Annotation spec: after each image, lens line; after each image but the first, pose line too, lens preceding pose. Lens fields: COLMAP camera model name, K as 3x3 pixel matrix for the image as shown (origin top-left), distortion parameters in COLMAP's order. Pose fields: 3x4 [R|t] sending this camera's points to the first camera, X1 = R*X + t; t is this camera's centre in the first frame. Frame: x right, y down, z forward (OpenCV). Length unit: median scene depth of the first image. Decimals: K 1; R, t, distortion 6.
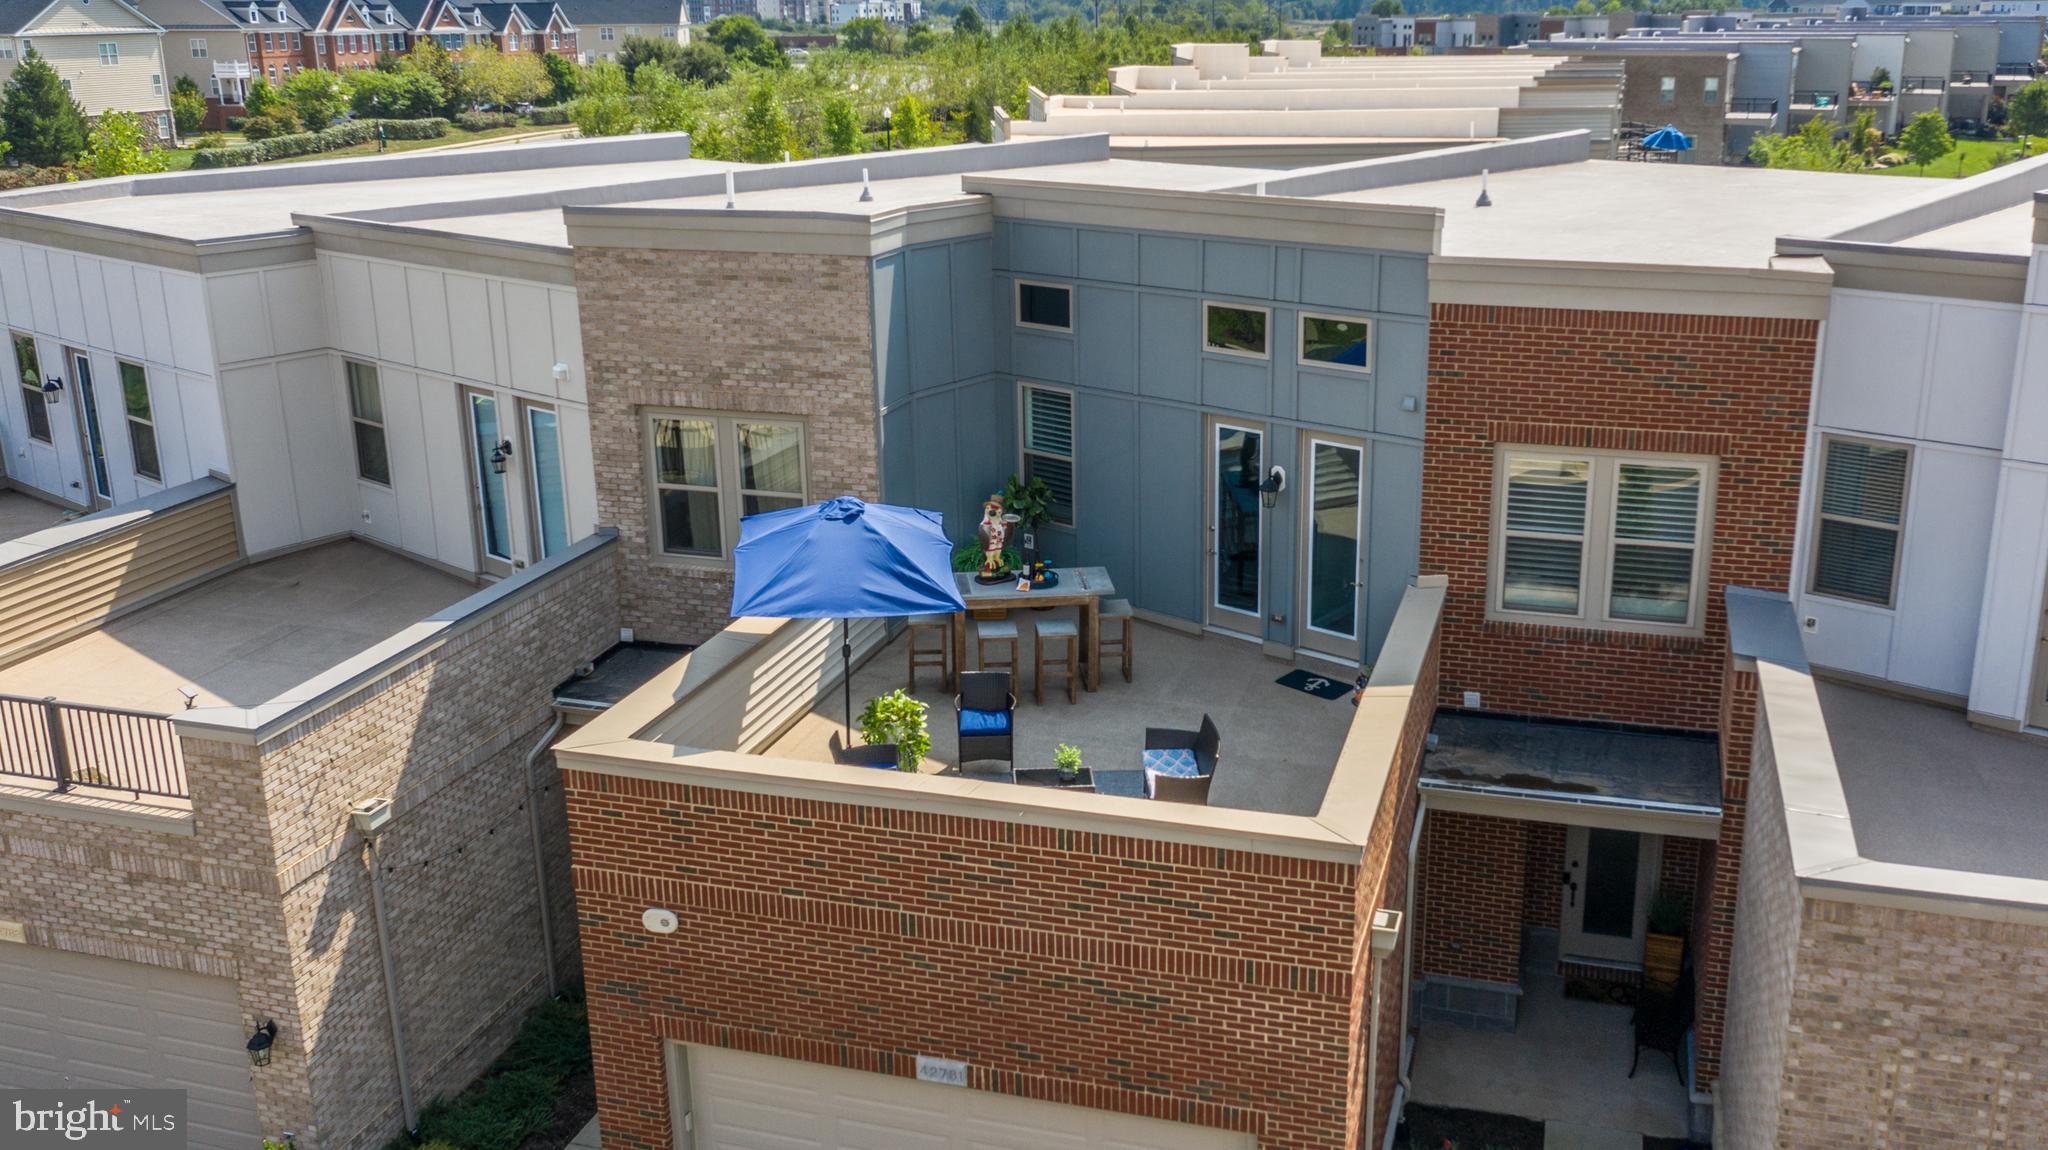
lens RADIAL K [[1778.8, 0, 1126.5], [0, 1778.8, 545.3], [0, 0, 1]] dist [-0.018348, 0.015267]
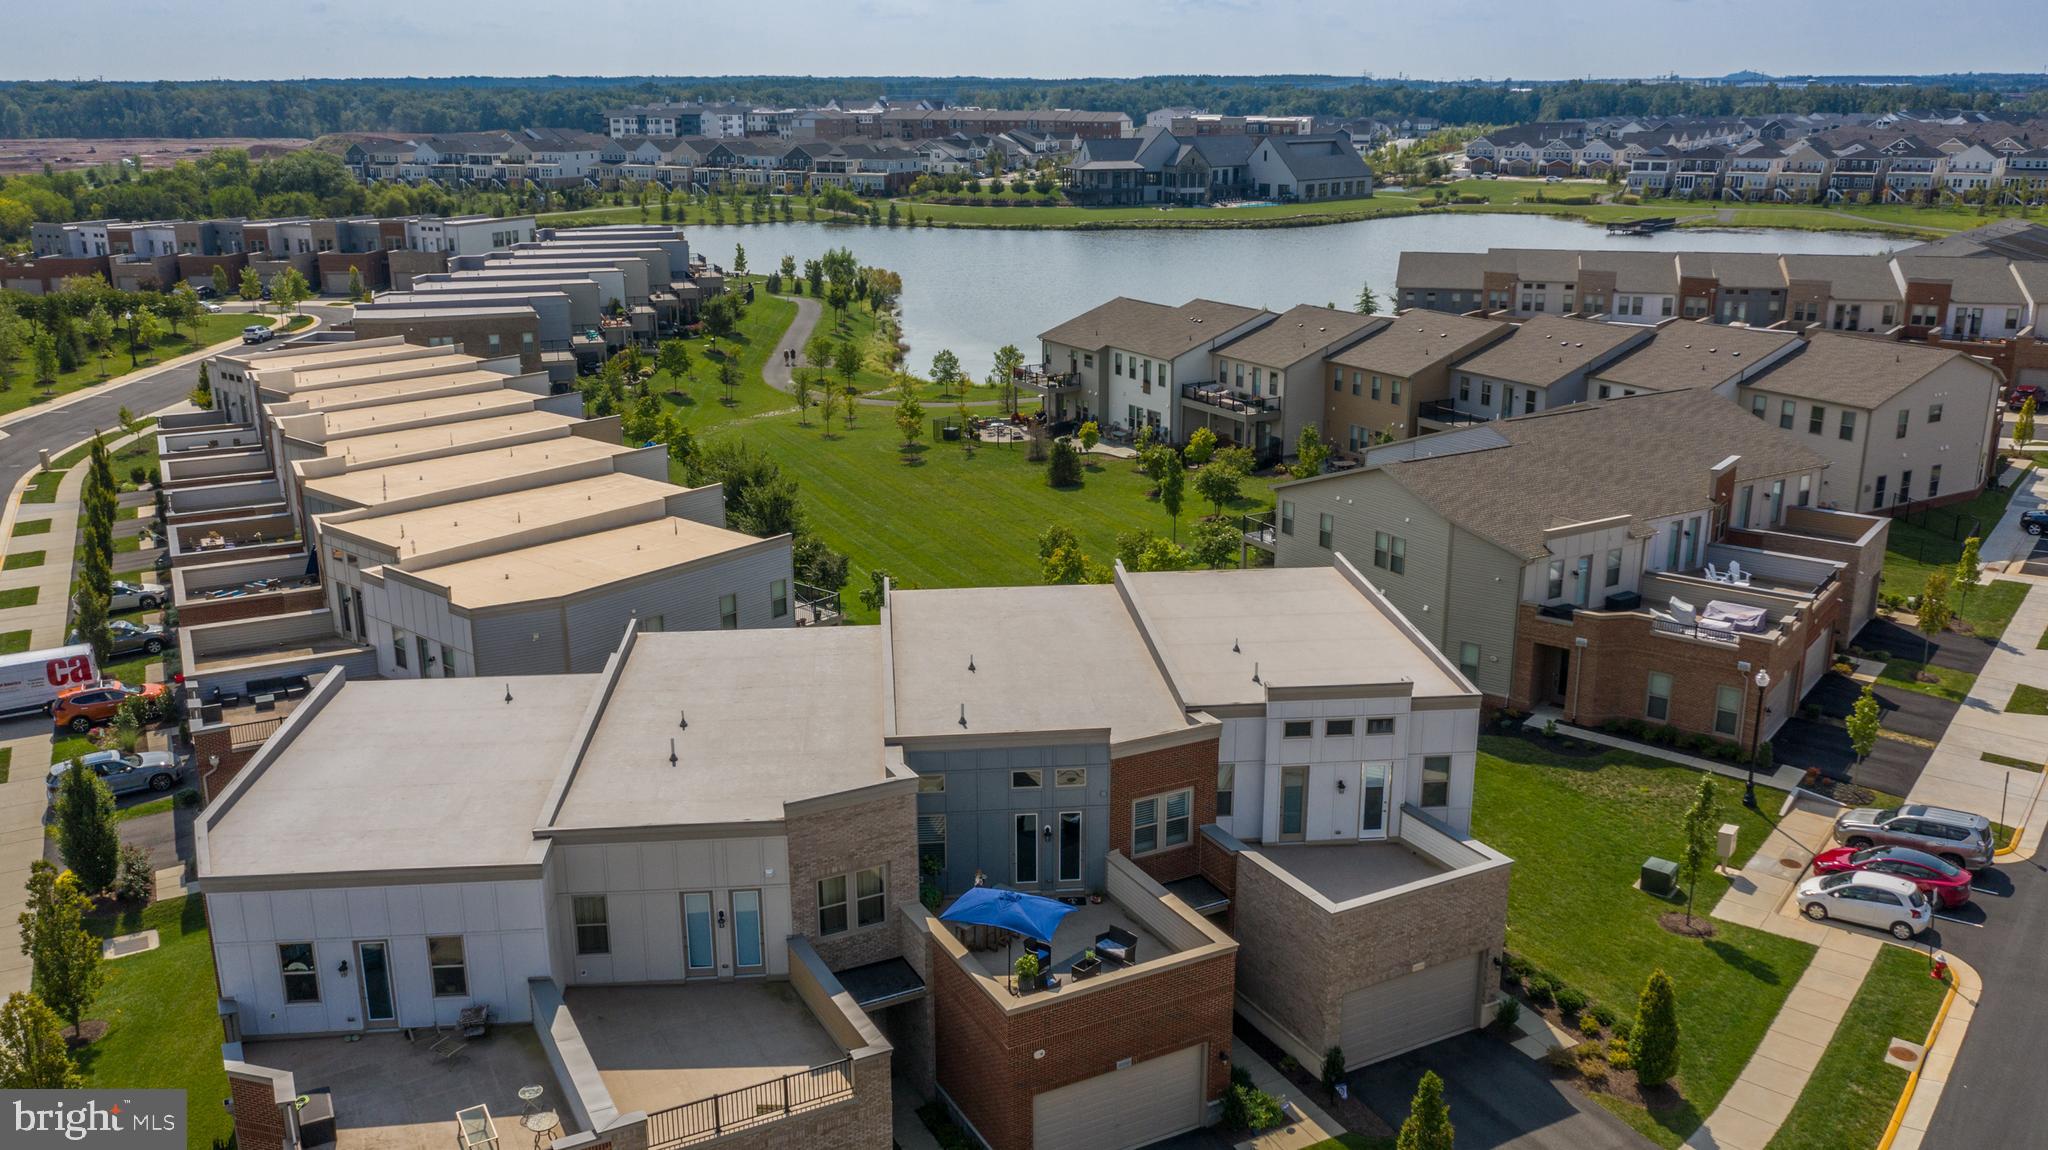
lens RADIAL K [[1635.9, 0, 1036.8], [0, 1635.9, 575.2], [0, 0, 1]] dist [-0.015694, 0.003393]
pose [[0.725172, -0.190166, 0.661787, -1.556728], [0.201140, 0.977690, 0.060537, -0.594017], [-0.658535, 0.089213, 0.747244, -0.885038]]
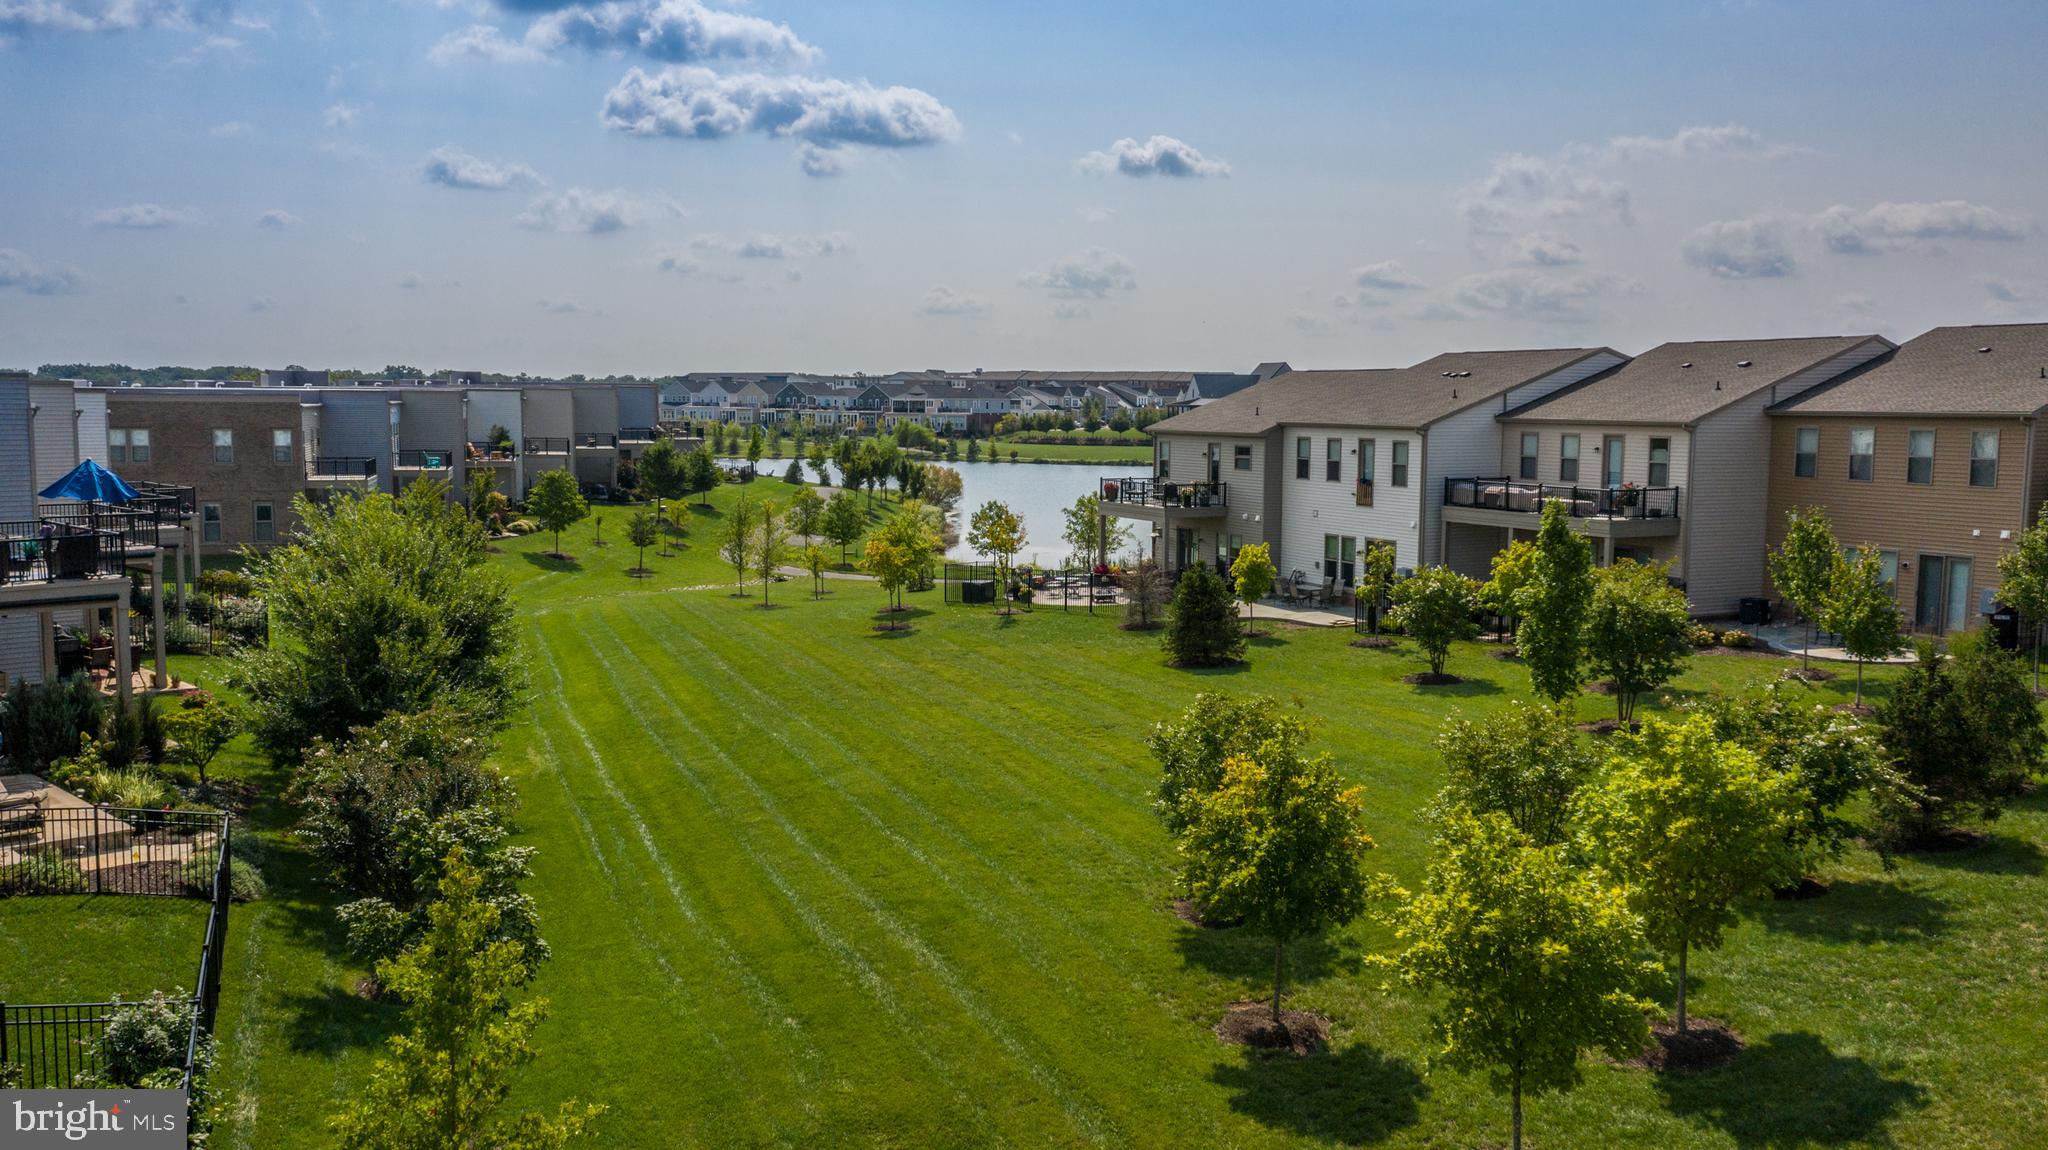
lens RADIAL K [[1626.5, 0, 1036.2], [0, 1626.5, 571.5], [0, 0, 1]] dist [-0.015065, 0.003771]
pose [[0.766028, -0.052993, 0.640619, 0.860394], [0.176742, 0.975549, -0.130642, -0.364310], [-0.618032, 0.213300, 0.756664, 1.875761]]
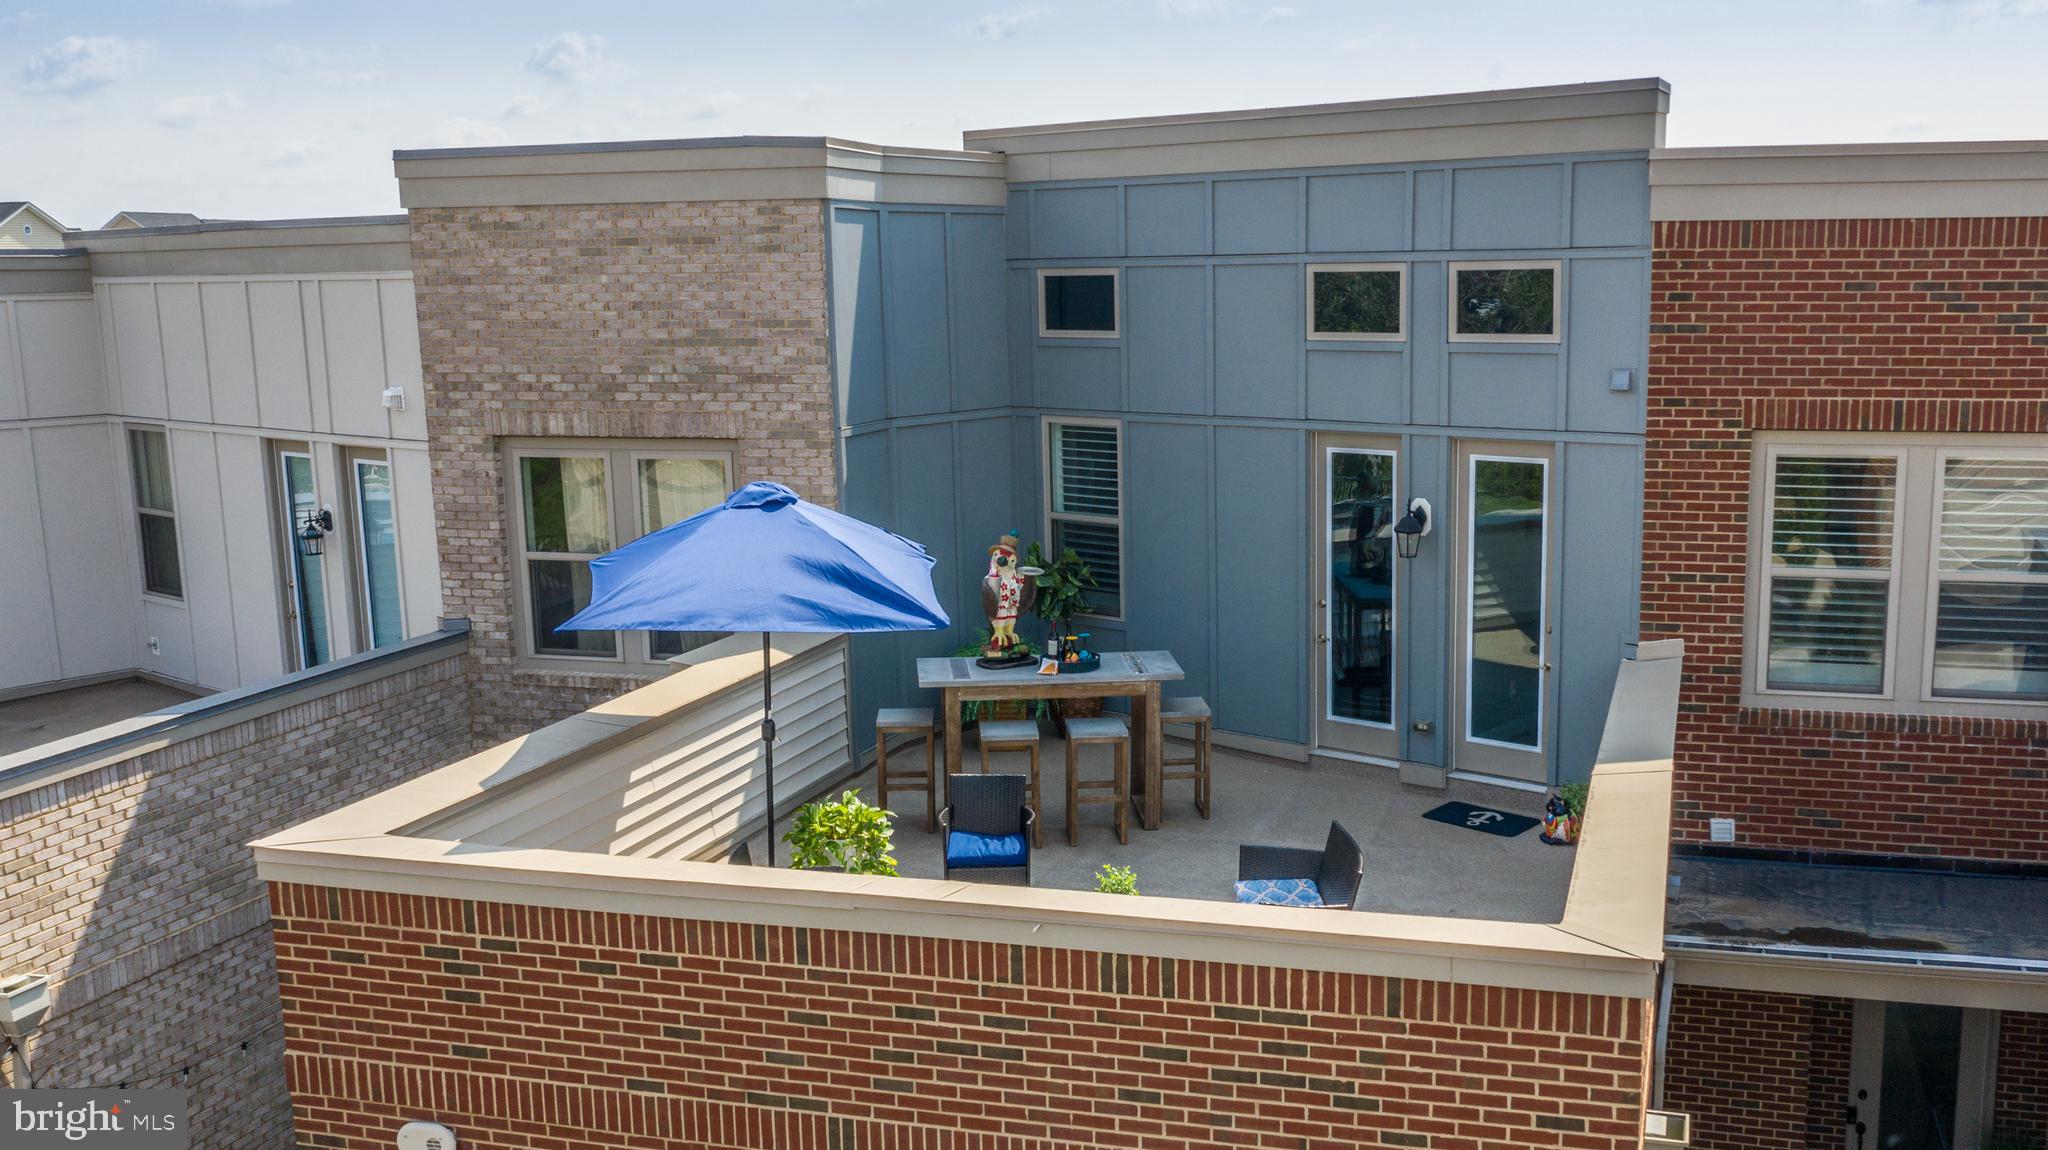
lens RADIAL K [[1933.5, 0, 1177.0], [0, 1933.5, 654.3], [0, 0, 1]] dist [-0.022323, 0.020900]
pose [[0.999967, -0.007816, 0.002219, -0.011297], [0.007999, 0.994952, -0.100037, 0.095340], [-0.001426, 0.100051, 0.994981, 0.285273]]
